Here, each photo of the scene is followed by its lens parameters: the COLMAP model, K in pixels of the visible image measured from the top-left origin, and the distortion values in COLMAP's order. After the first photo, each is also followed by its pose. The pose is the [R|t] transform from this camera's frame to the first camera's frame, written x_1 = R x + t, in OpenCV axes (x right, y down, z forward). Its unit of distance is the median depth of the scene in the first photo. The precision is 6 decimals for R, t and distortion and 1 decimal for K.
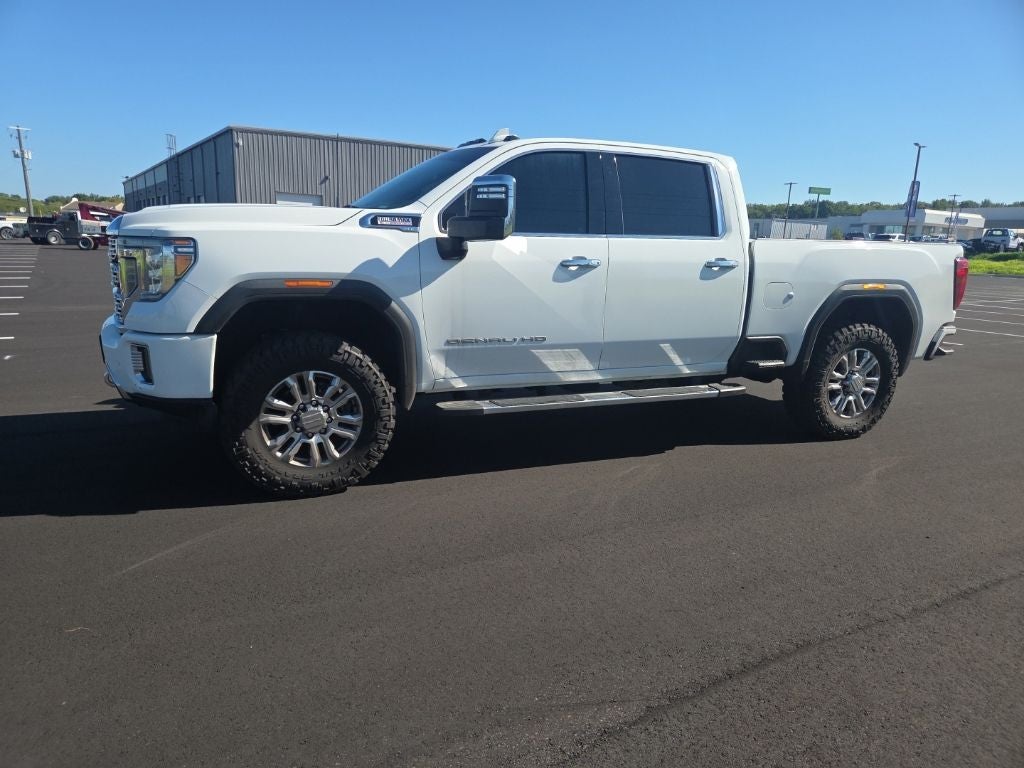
lens RADIAL K [[685.6, 0, 501.4], [0, 685.6, 394.4], [0, 0, 1]] dist [0.075541, -0.067465]
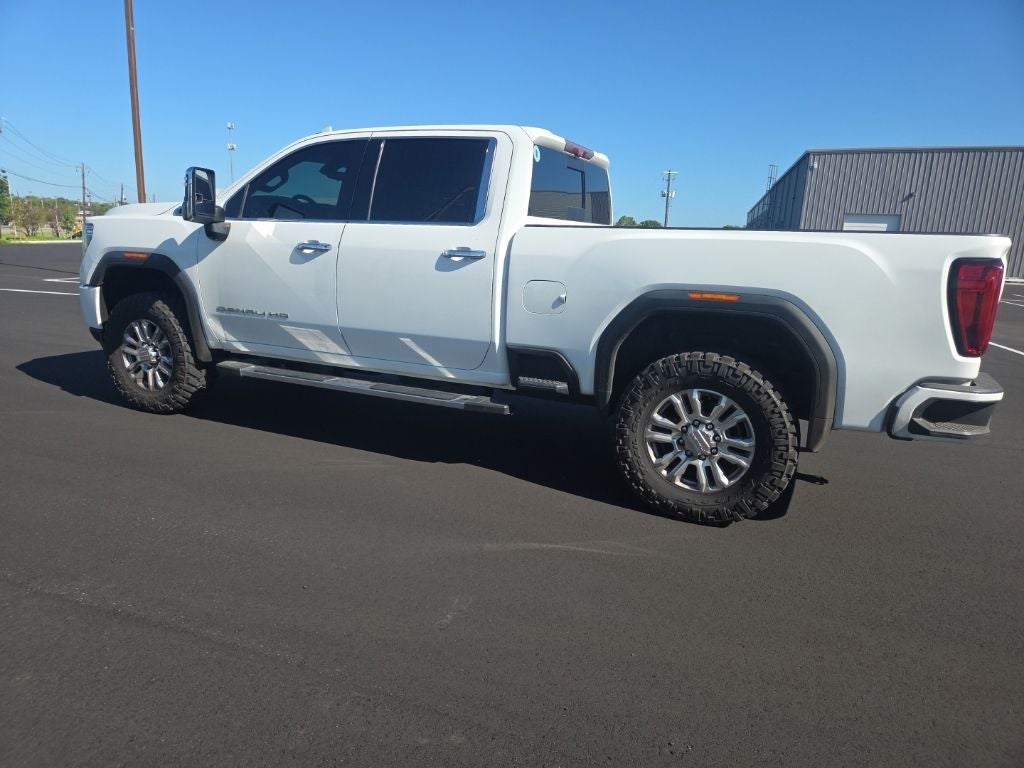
lens RADIAL K [[685.6, 0, 505.4], [0, 685.6, 385.0], [0, 0, 1]] dist [0.075541, -0.067465]
pose [[0.663790, 0.146016, -0.733527, 1.132691], [-0.182629, 0.982713, 0.030353, -0.071722], [0.725279, 0.113815, 0.678982, 0.536858]]
